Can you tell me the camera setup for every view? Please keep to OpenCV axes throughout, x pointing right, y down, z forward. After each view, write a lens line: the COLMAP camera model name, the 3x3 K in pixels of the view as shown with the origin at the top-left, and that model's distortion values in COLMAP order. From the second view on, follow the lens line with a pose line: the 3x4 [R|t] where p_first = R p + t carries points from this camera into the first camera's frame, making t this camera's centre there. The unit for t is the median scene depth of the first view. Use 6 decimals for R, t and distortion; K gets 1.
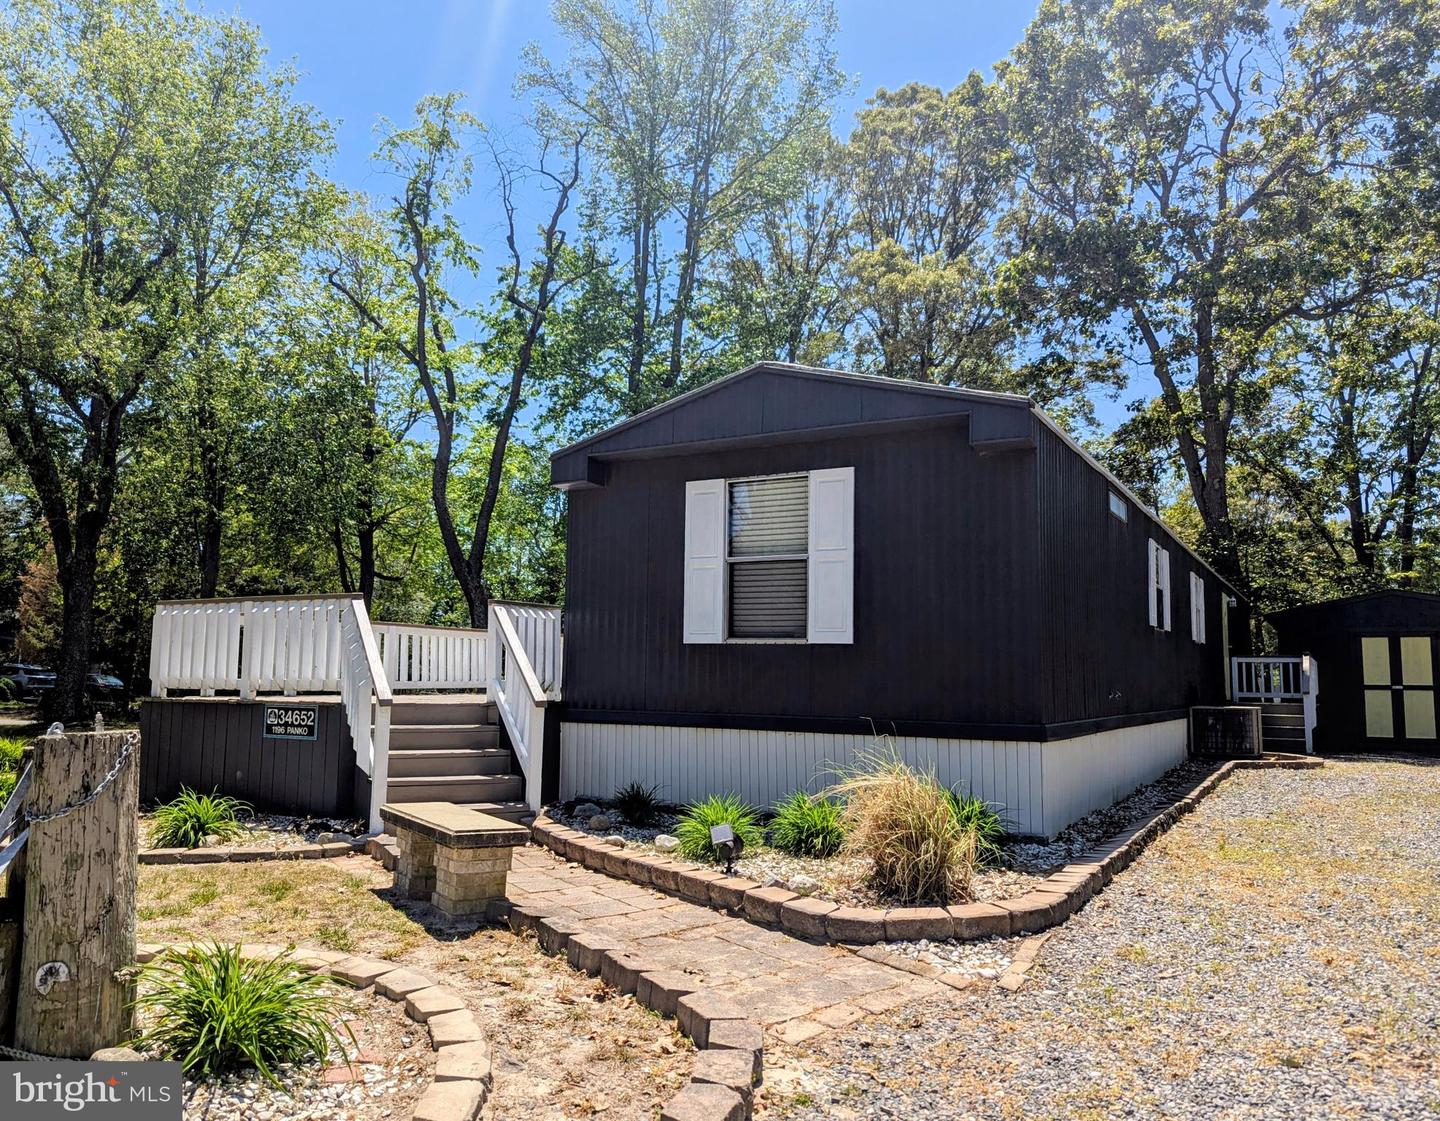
lens RADIAL K [[1063.1, 0, 720.0], [0, 1063.1, 560.5], [0, 0, 1]] dist [0.007513, 0.003710]
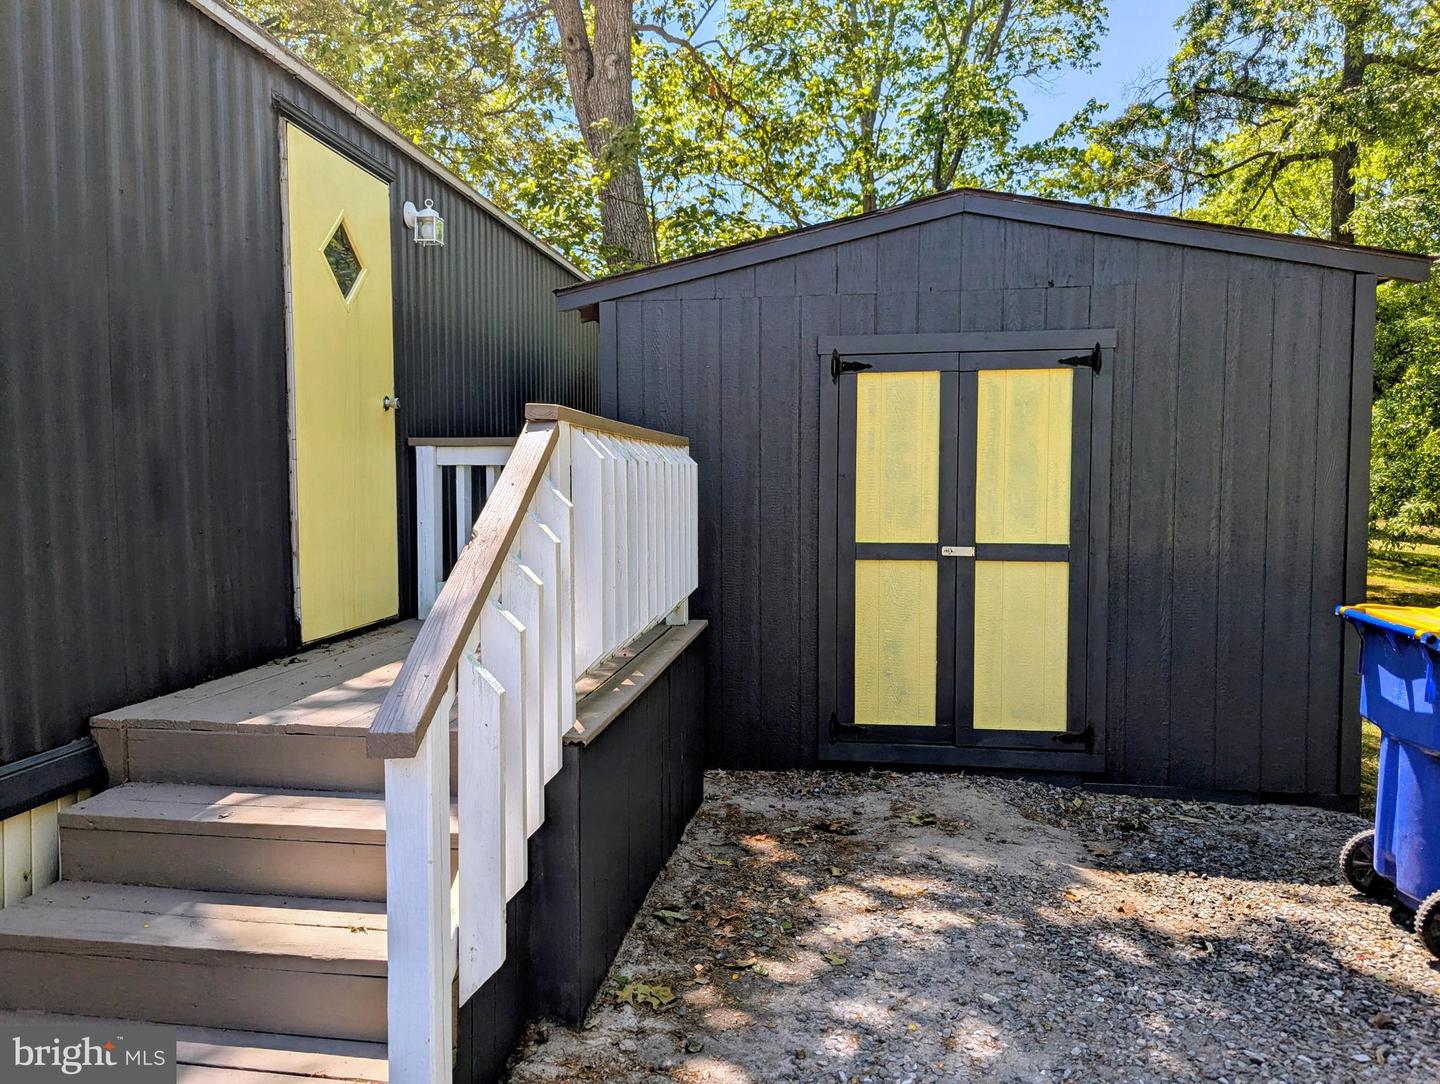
lens RADIAL K [[1027.1, 0, 703.3], [0, 1027.1, 537.1], [0, 0, 1]] dist [0.049807, -0.000582]
pose [[0.933393, -0.037326, 0.356908, 0.407333], [-0.025542, 0.985143, 0.169826, 0.060834], [-0.357944, -0.167630, 0.918573, 0.664101]]
